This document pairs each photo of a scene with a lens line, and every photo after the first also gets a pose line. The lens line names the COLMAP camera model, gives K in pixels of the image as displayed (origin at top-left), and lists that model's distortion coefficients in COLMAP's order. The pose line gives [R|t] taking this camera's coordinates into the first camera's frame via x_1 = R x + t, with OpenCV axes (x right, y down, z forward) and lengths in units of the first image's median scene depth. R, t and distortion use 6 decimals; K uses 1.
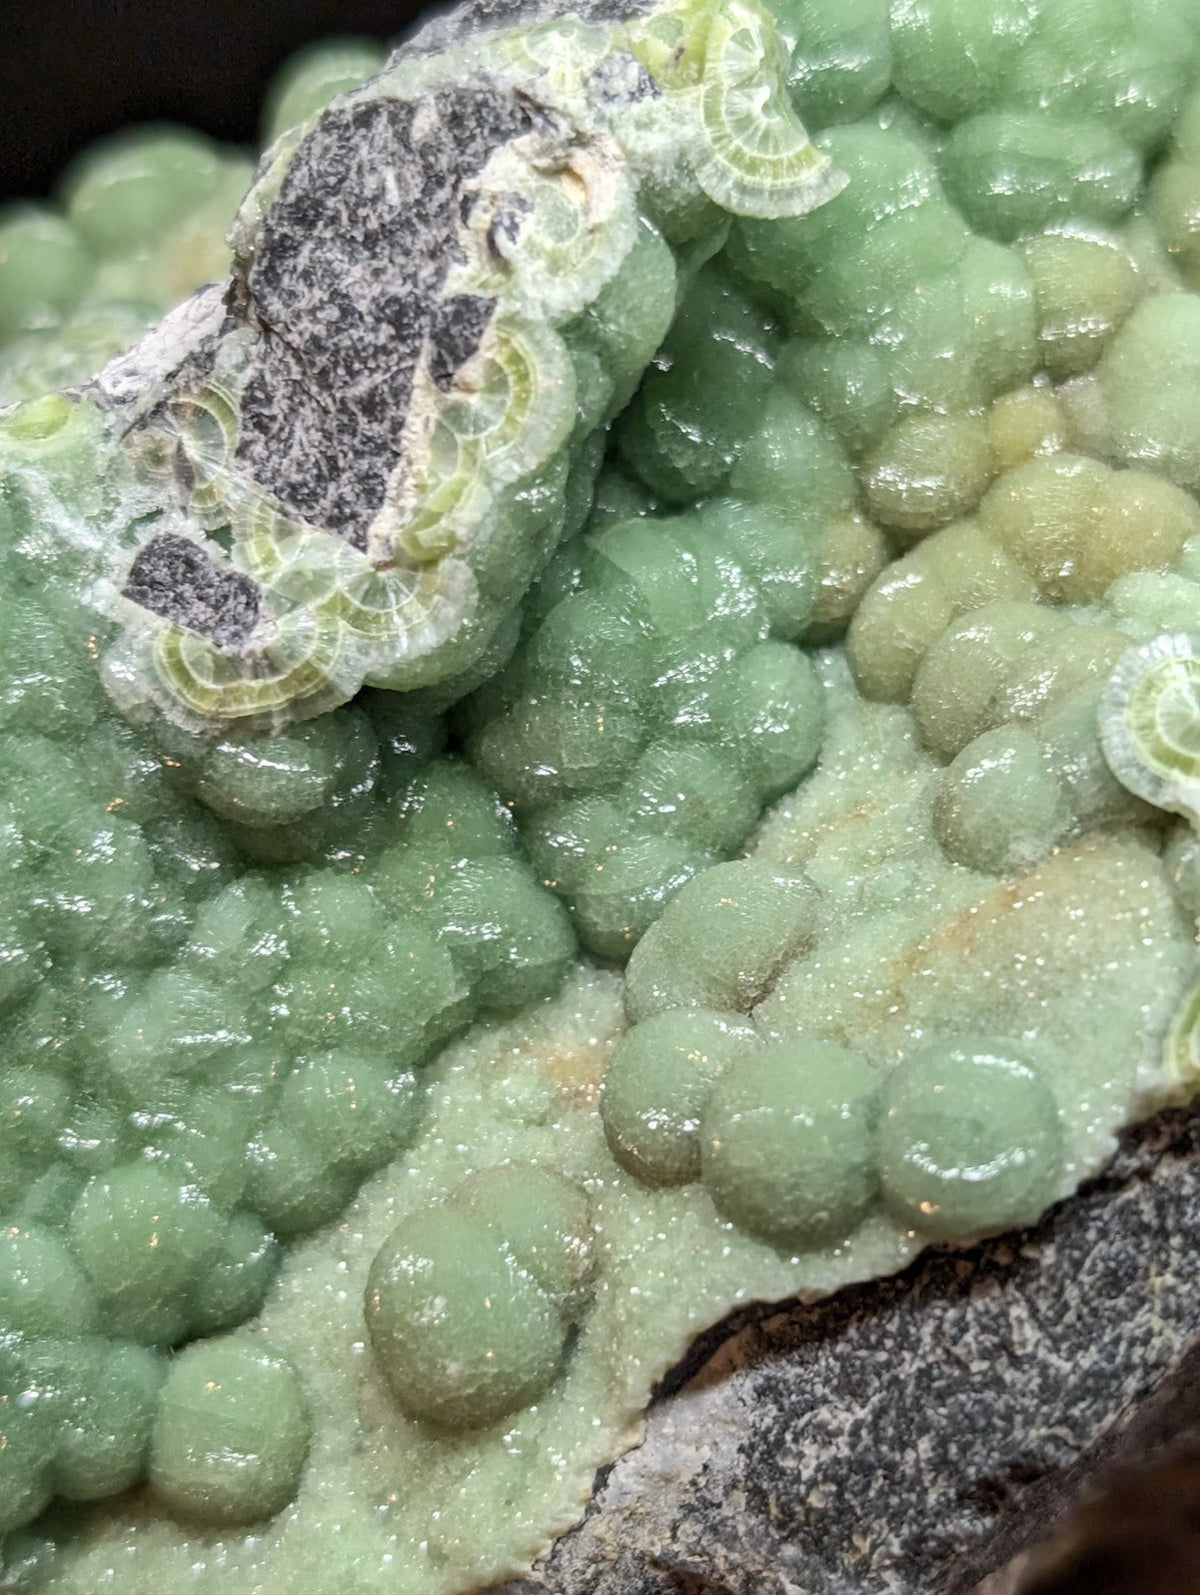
lens RADIAL K [[3219.8, 0, 600.5], [0, 3219.8, 846.5], [0, 0, 1]] dist [0.096406, 0.000000]
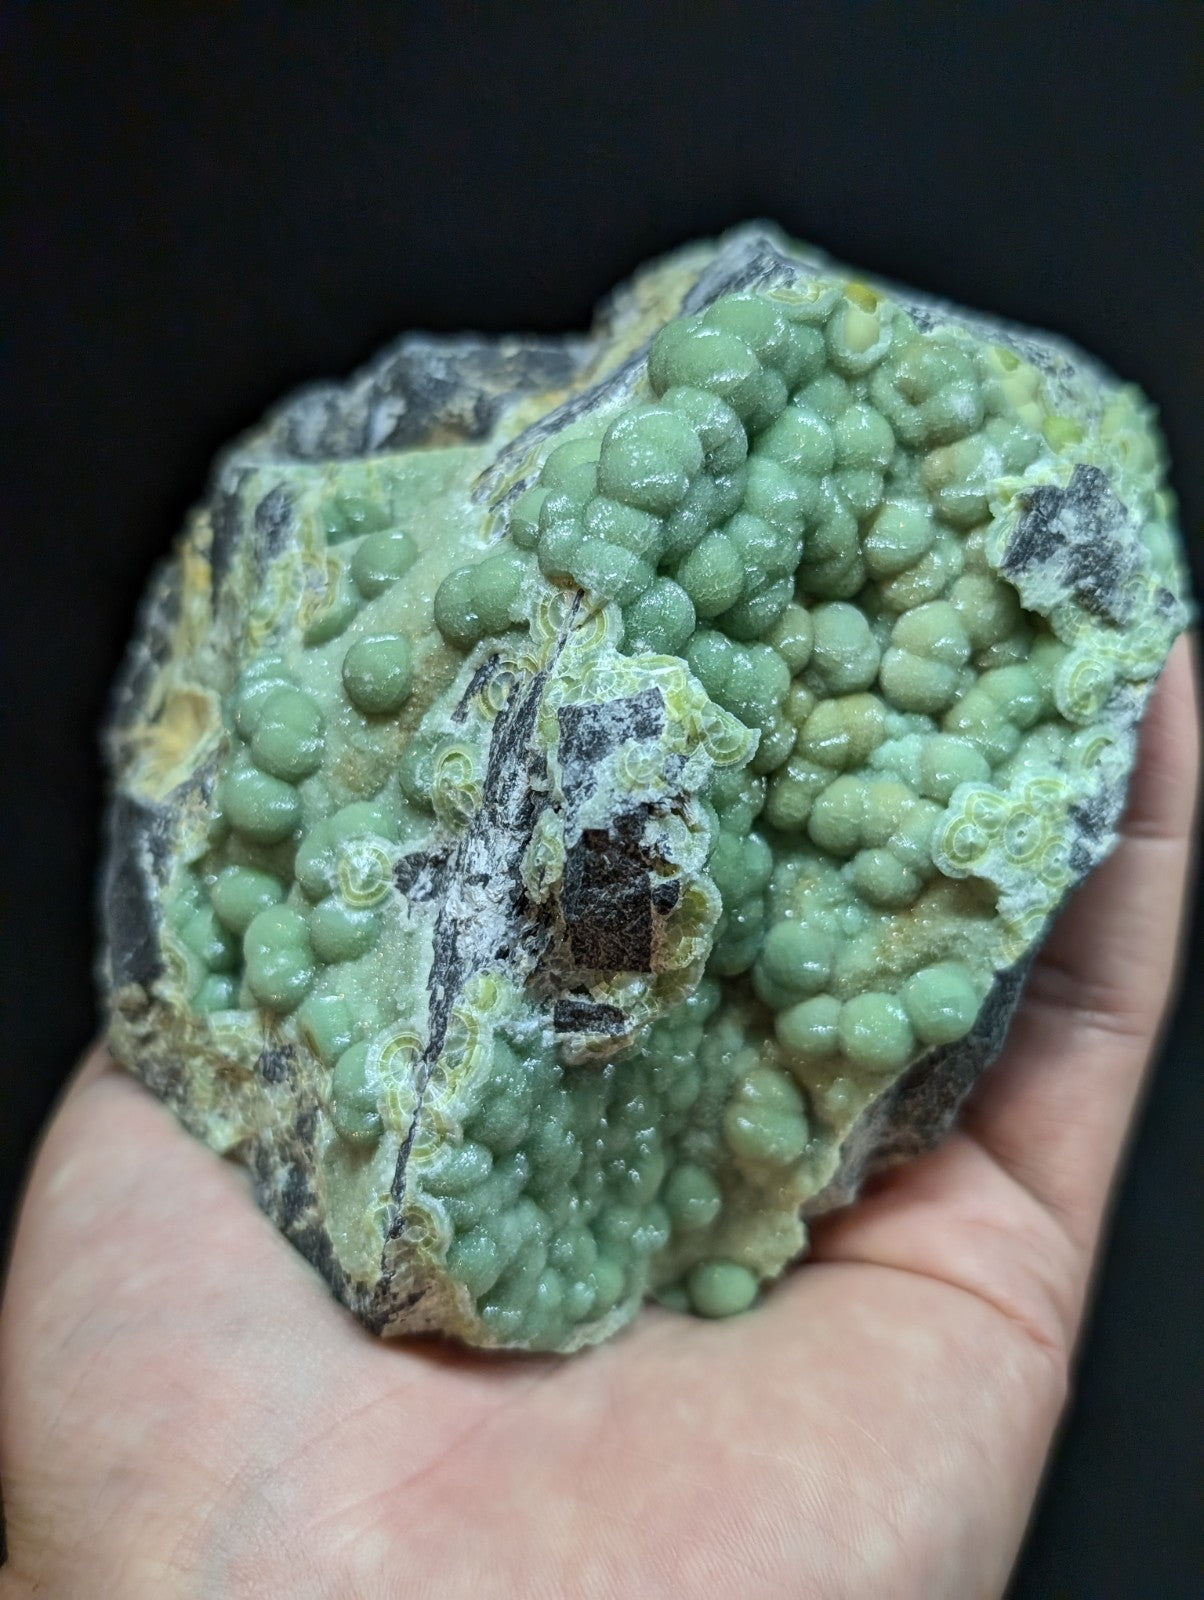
lens RADIAL K [[1778.9, 0, 619.3], [0, 1778.9, 788.7], [0, 0, 1]] dist [0.056845, 0.000000]
pose [[0.804135, -0.561643, 0.194743, -0.264090], [0.358497, 0.719516, 0.594791, -0.945334], [-0.474181, -0.408477, 0.779935, 0.074833]]
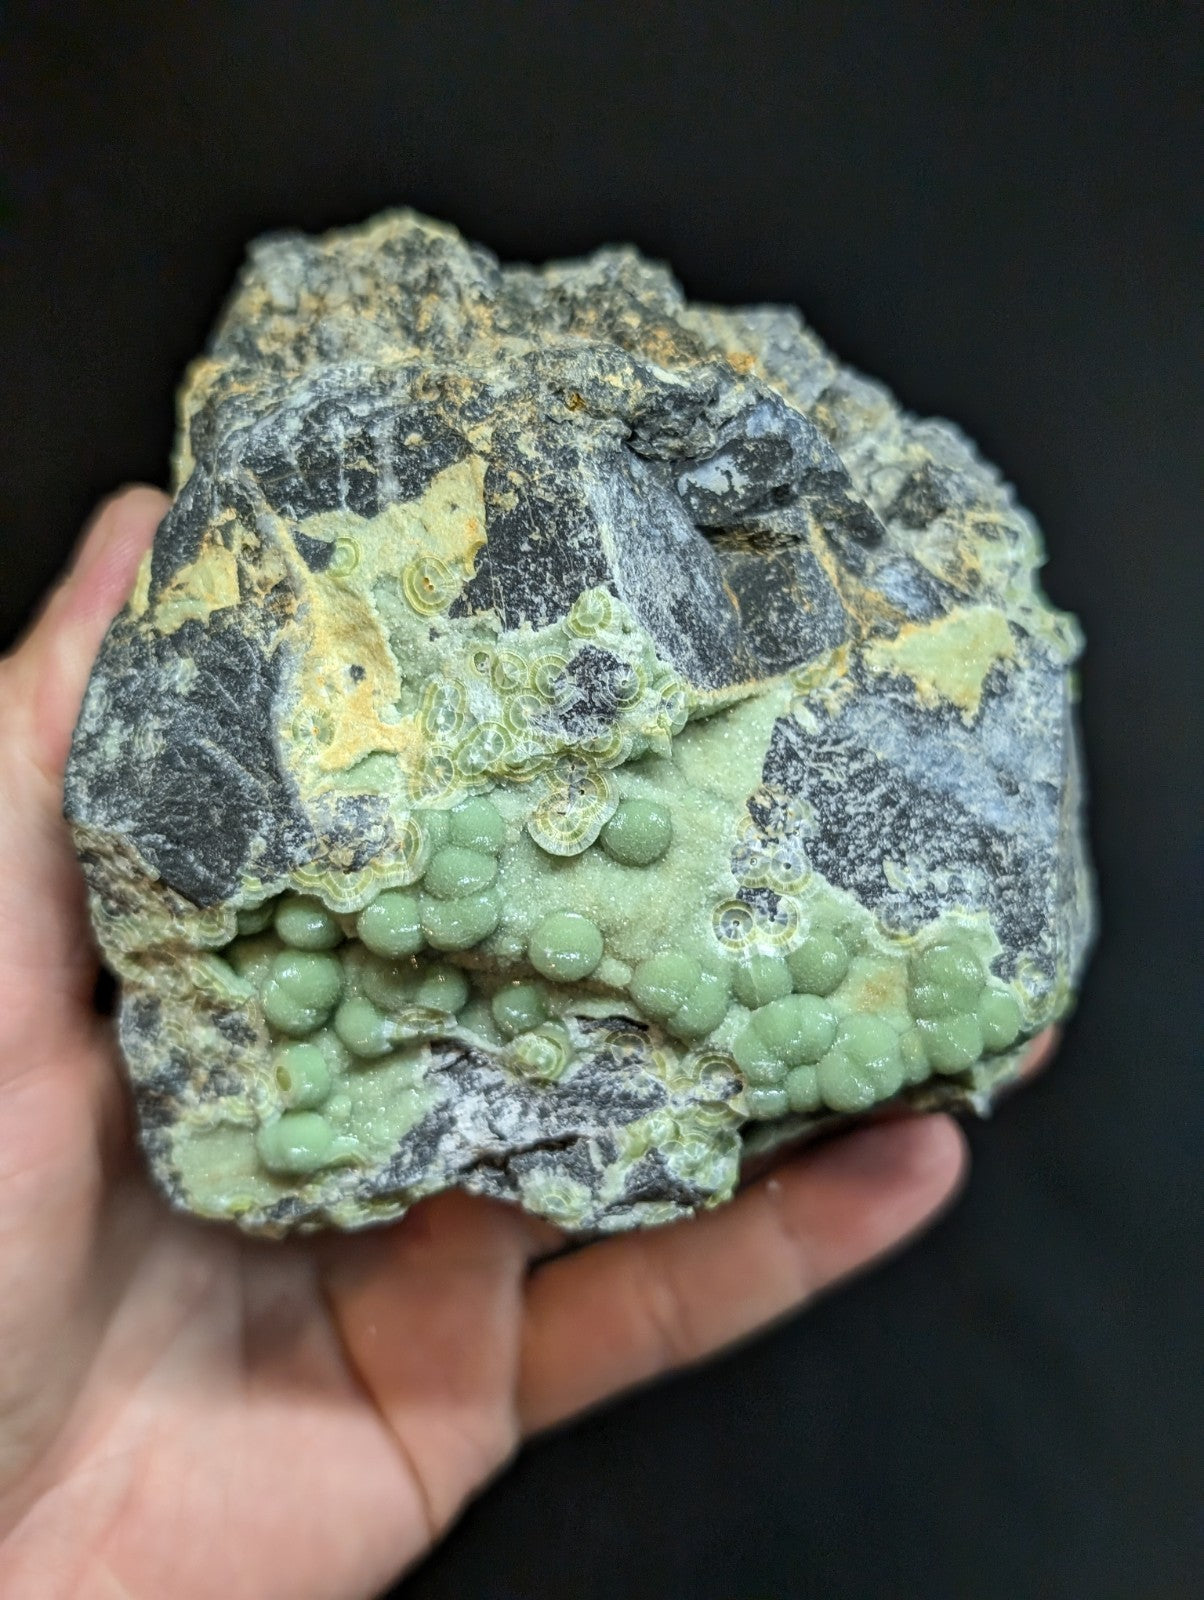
lens RADIAL K [[1778.9, 0, 601.1], [0, 1778.9, 806.8], [0, 0, 1]] dist [0.056845, 0.000000]
pose [[0.896486, -0.093744, 0.433042, -0.693911], [-0.436740, -0.022317, 0.899311, -1.599883], [-0.074641, -0.995346, -0.060948, 1.446507]]
